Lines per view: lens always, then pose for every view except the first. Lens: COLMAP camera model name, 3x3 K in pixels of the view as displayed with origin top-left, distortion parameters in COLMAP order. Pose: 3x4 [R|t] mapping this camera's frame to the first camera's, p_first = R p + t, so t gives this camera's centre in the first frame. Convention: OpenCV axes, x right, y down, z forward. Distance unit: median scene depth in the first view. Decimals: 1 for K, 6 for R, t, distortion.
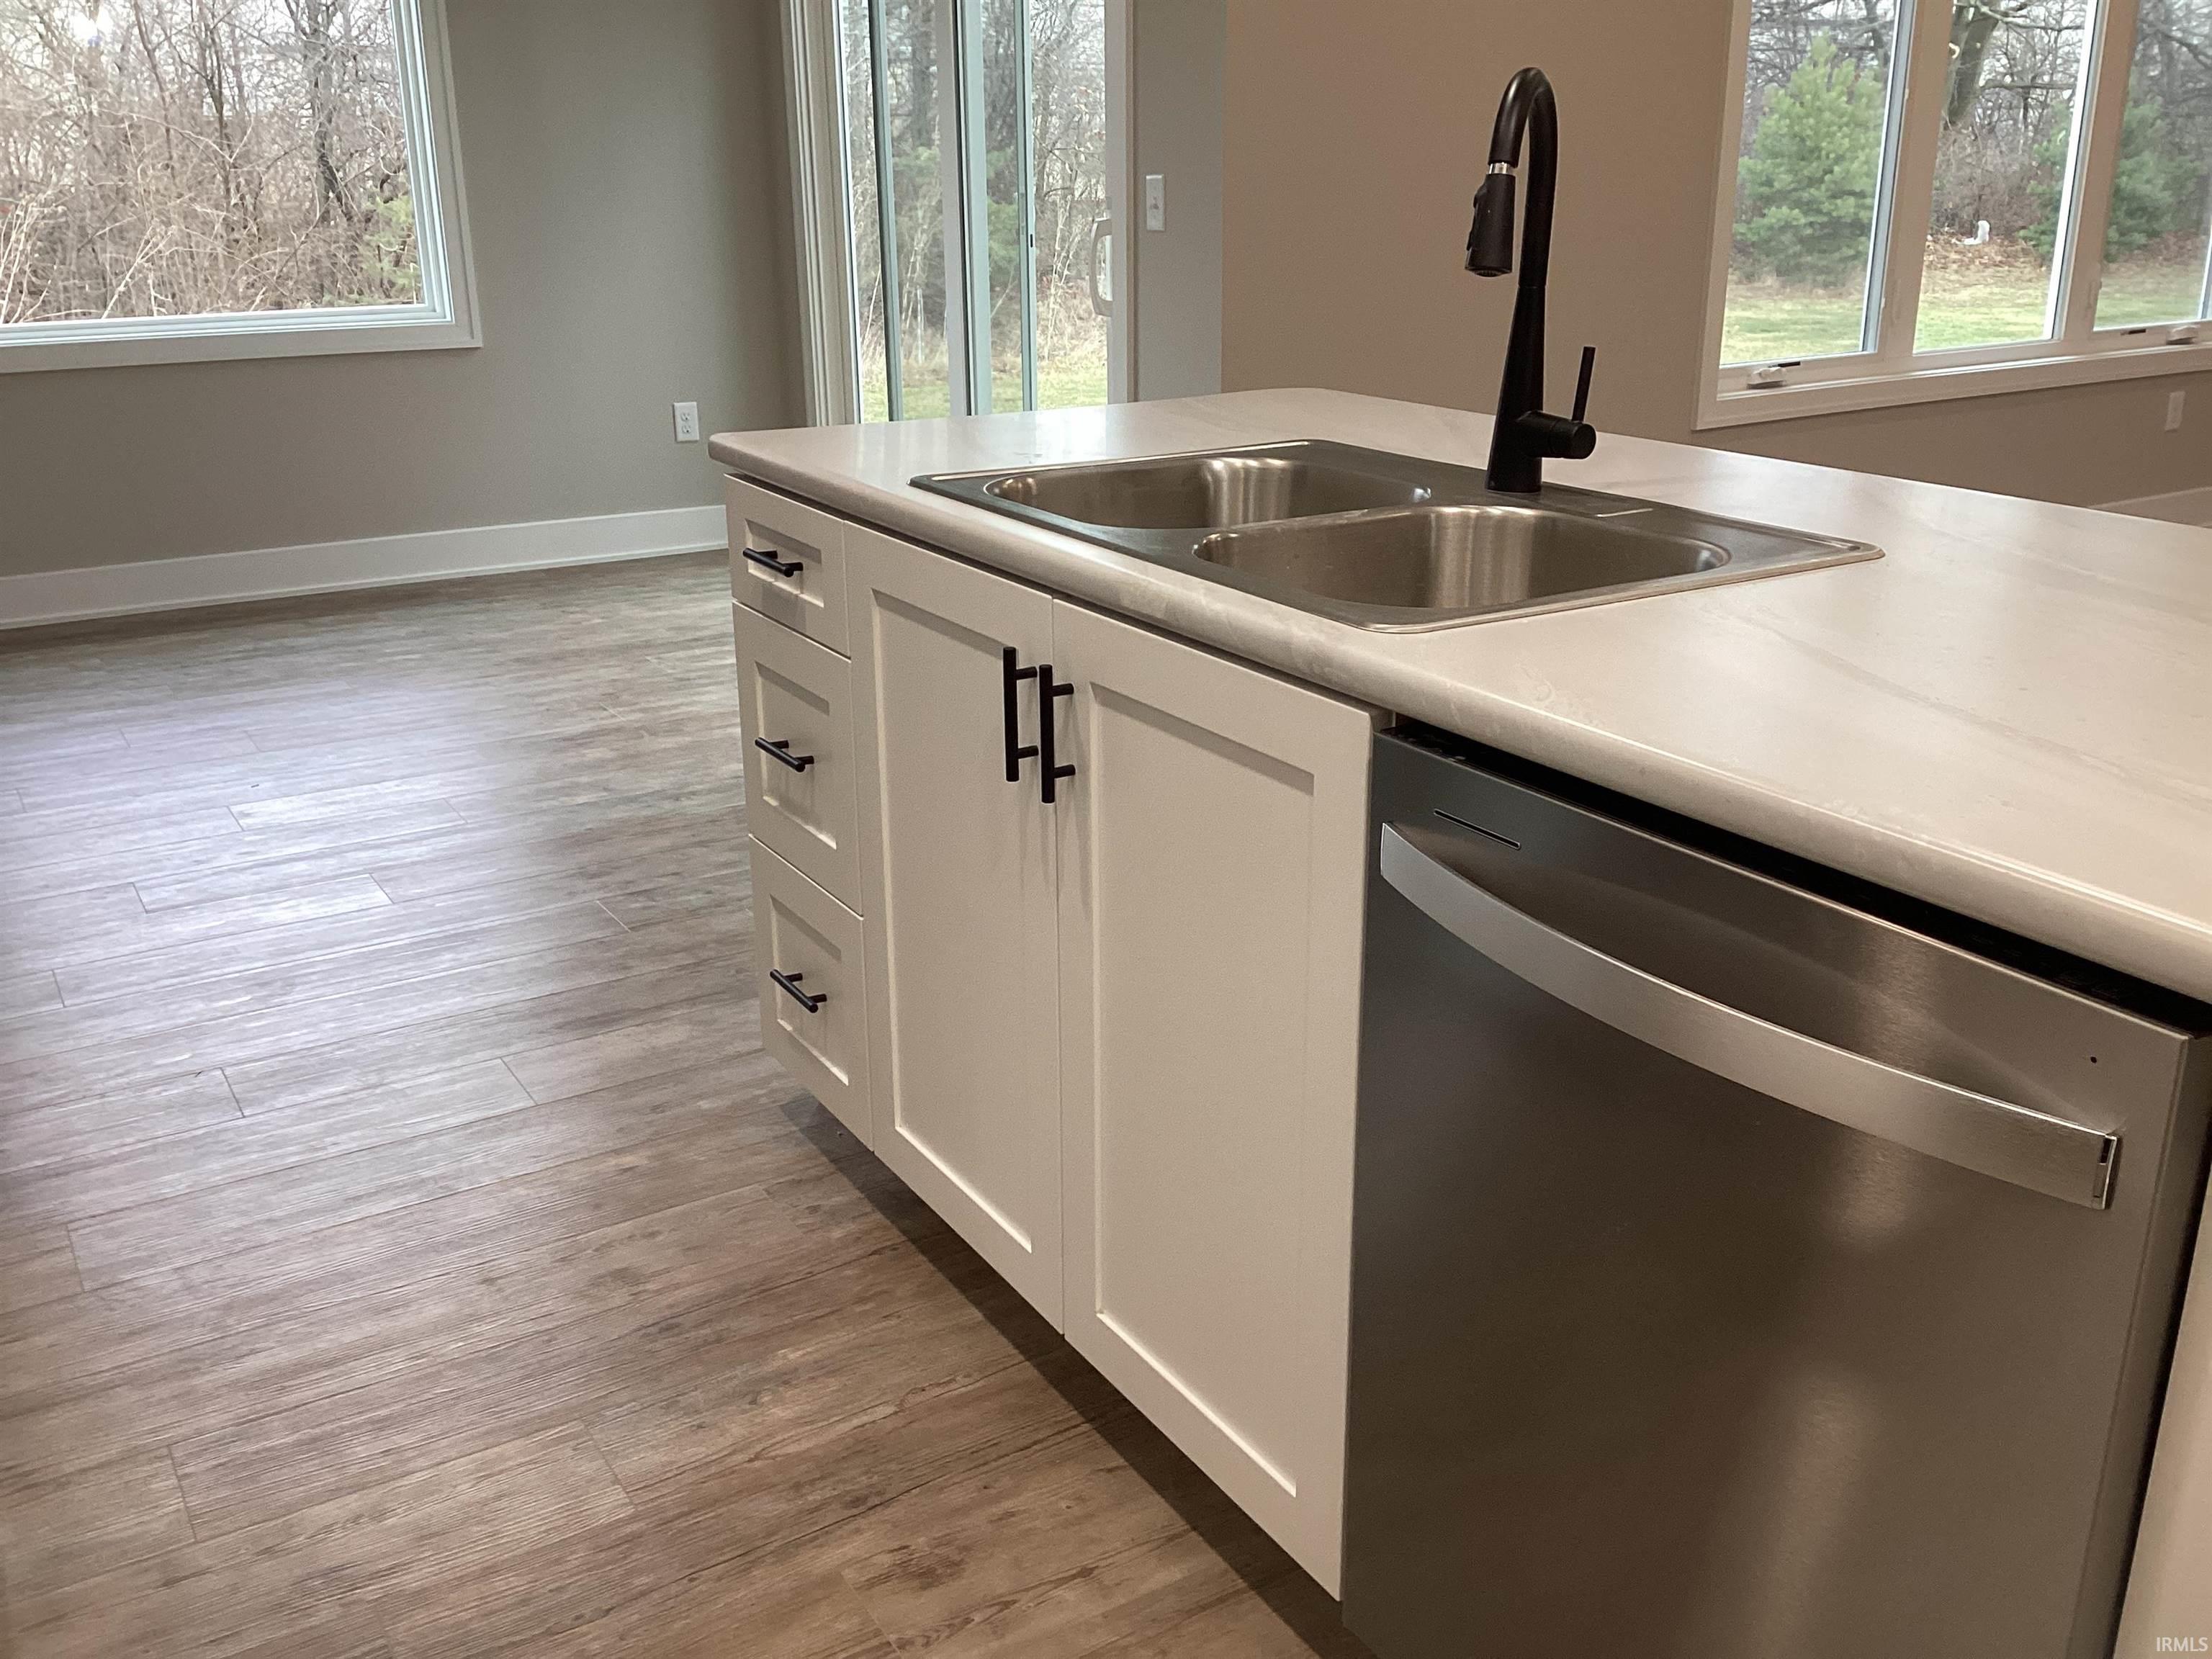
lens RADIAL K [[2020.6, 0, 1106.0], [0, 2020.6, 829.5], [0, 0, 1]] dist [0.094957, -0.198552]
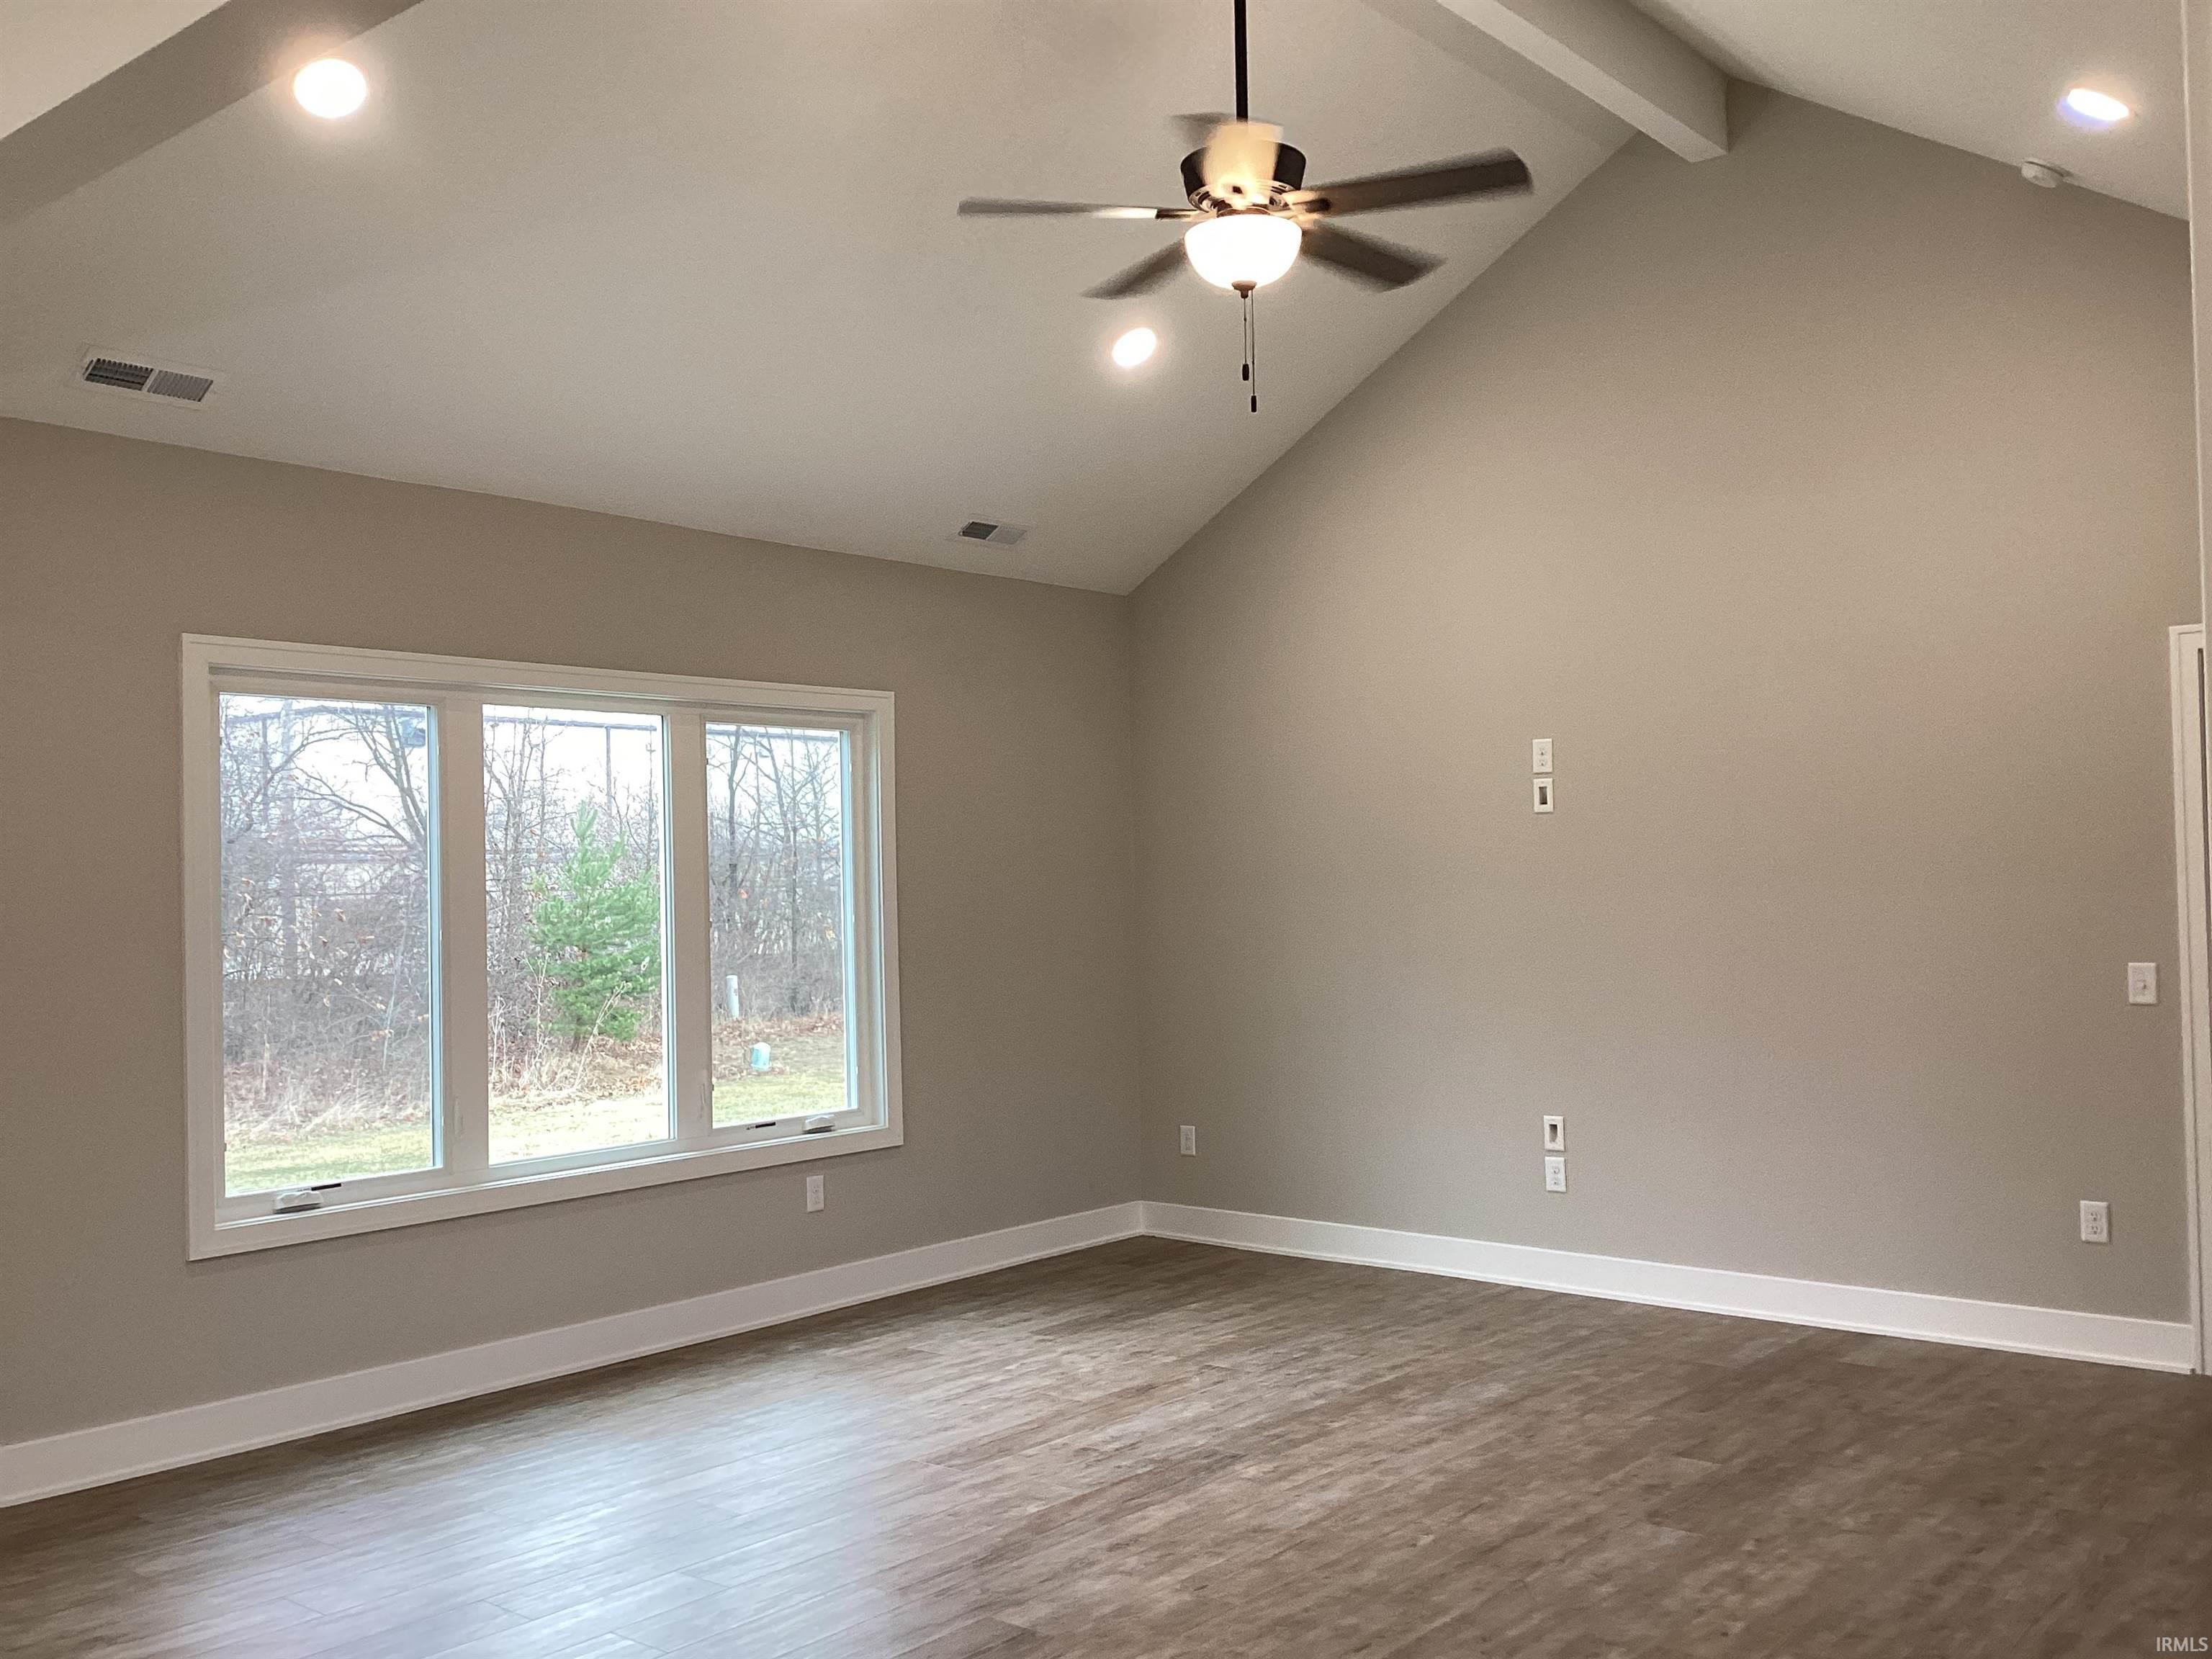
lens RADIAL K [[1987.2, 0, 1106.0], [0, 1987.2, 829.5], [0, 0, 1]] dist [0.098300, -0.176662]
pose [[0.951288, -0.005653, 0.308250, 0.405199], [0.115953, 0.932982, -0.340733, -0.003757], [-0.285666, 0.359878, 0.888191, -0.084578]]
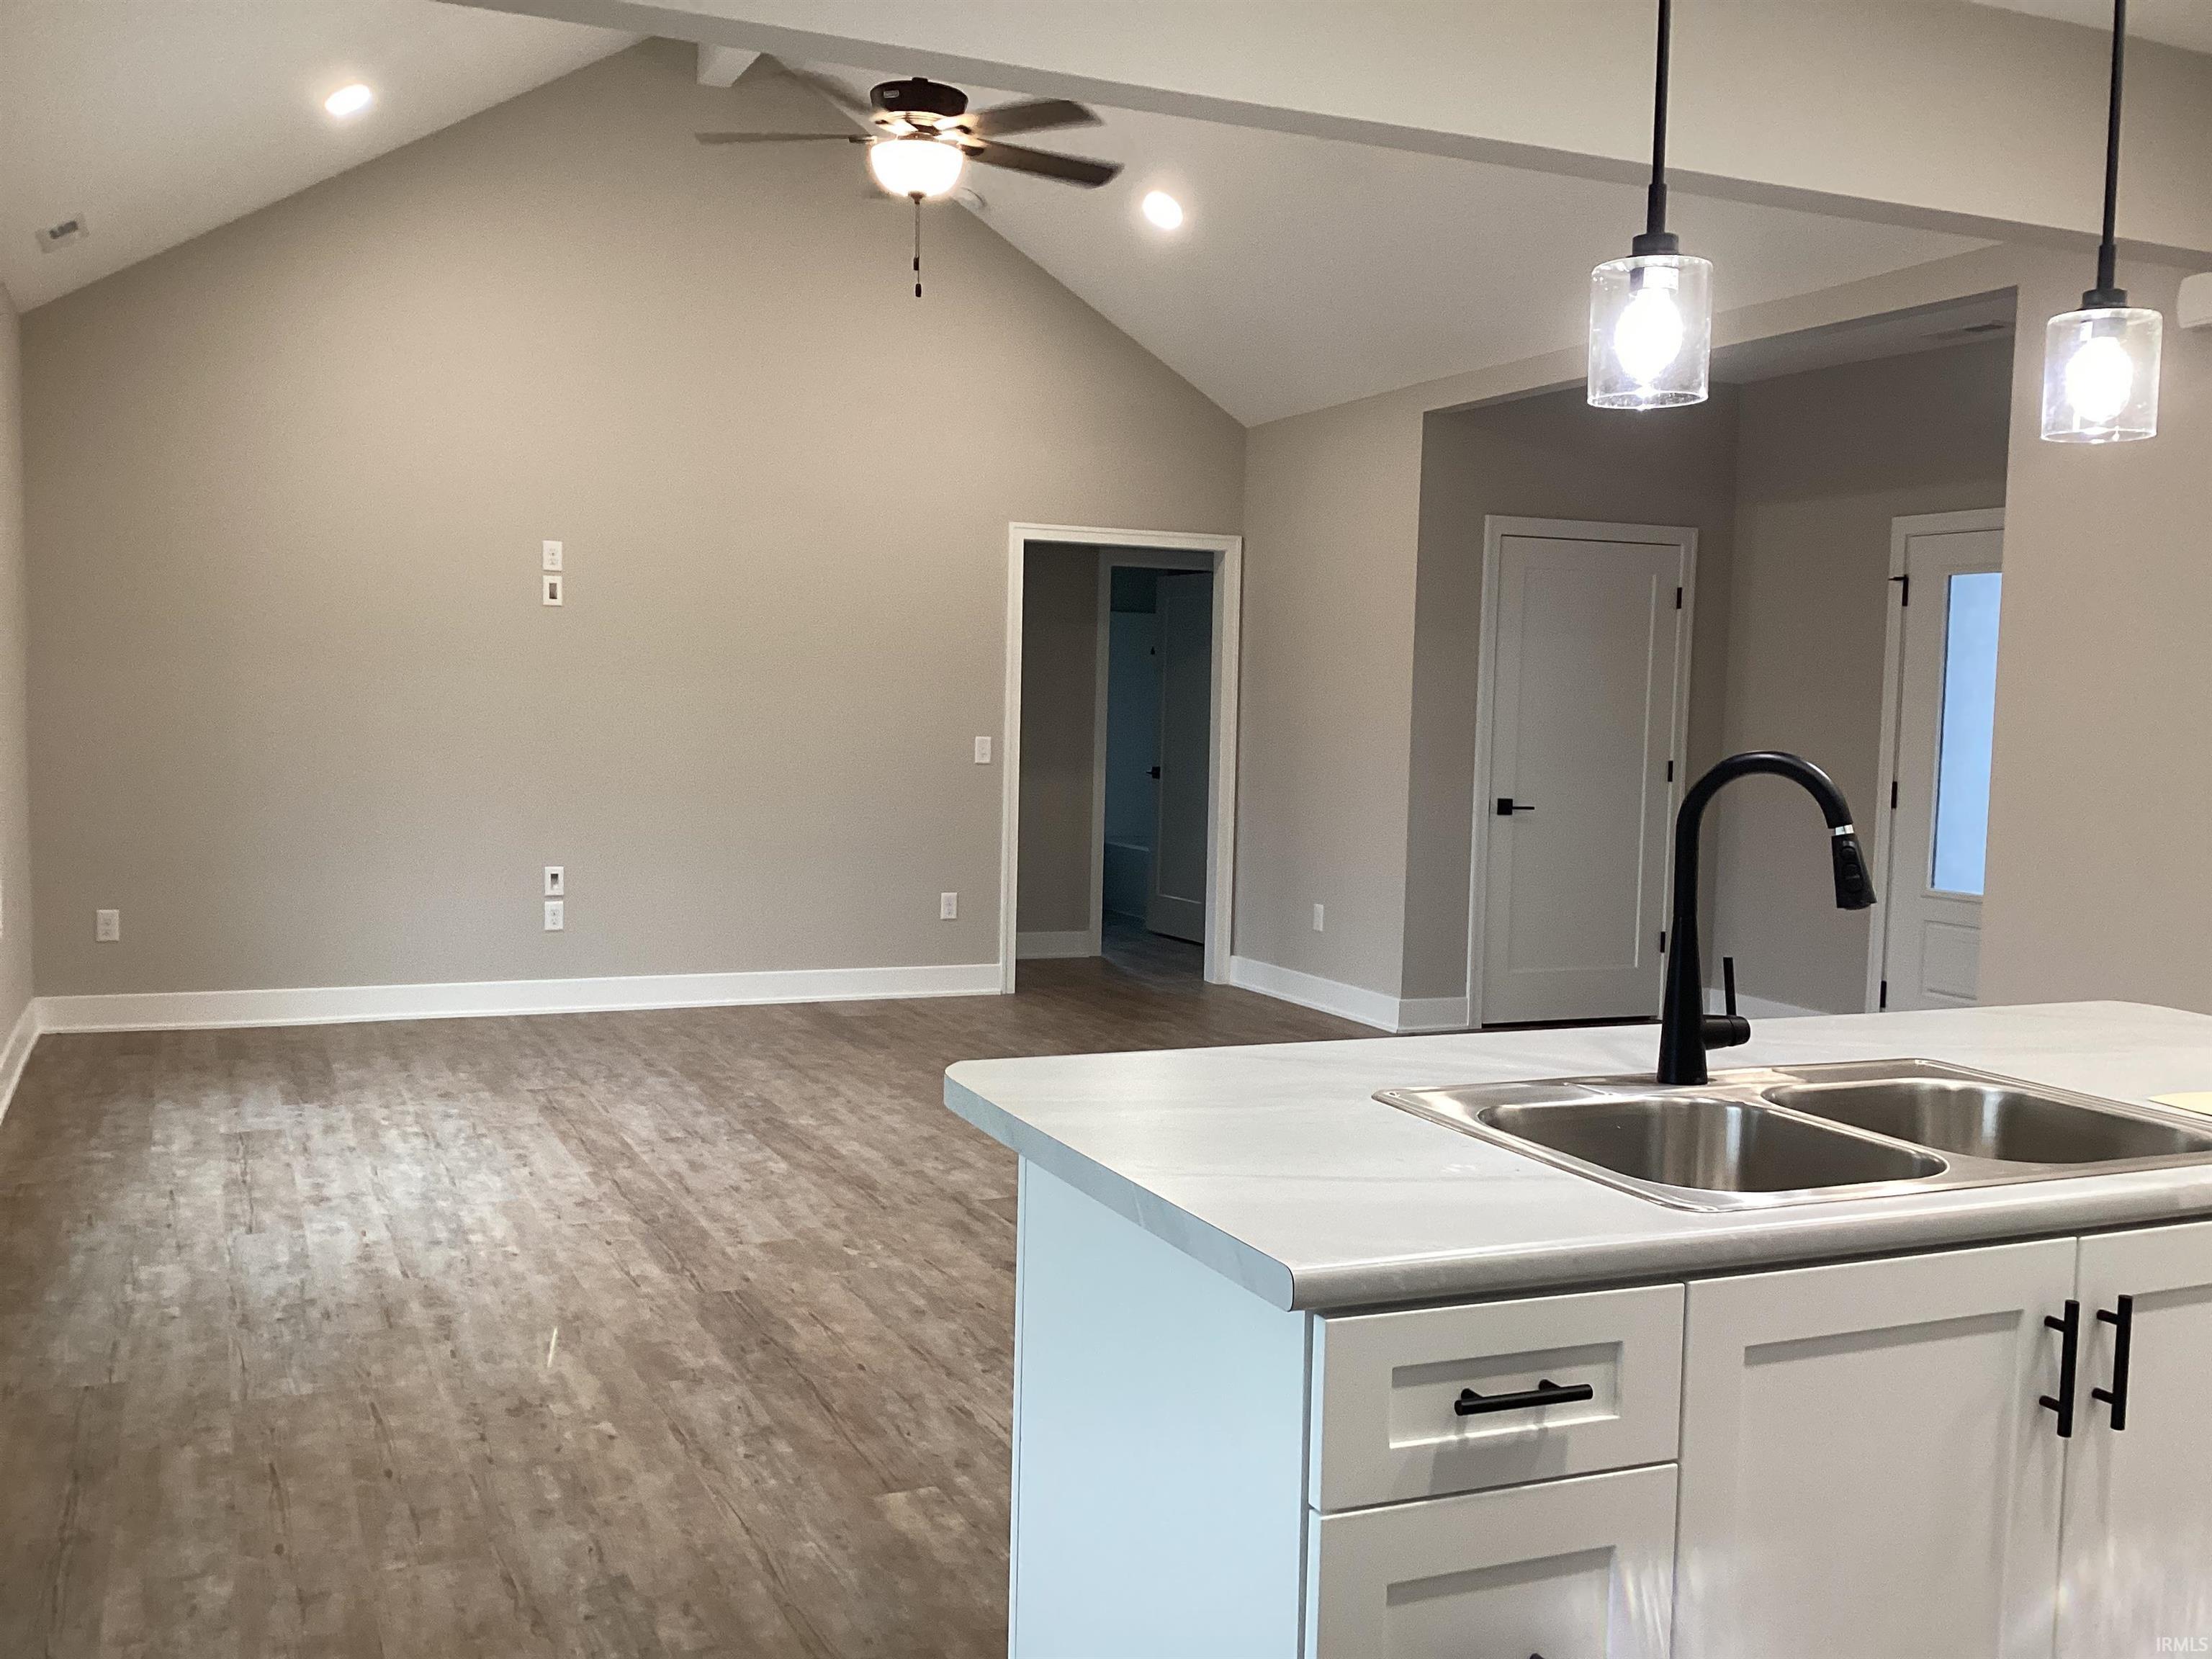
lens RADIAL K [[2001.9, 0, 1110.1], [0, 2001.9, 844.9], [0, 0, 1]] dist [0.032177, -0.011412]
pose [[0.136123, -0.067194, 0.988411, -0.370937], [0.303223, 0.952642, 0.023003, -0.161323], [-0.943147, 0.296577, 0.150051, 0.418636]]
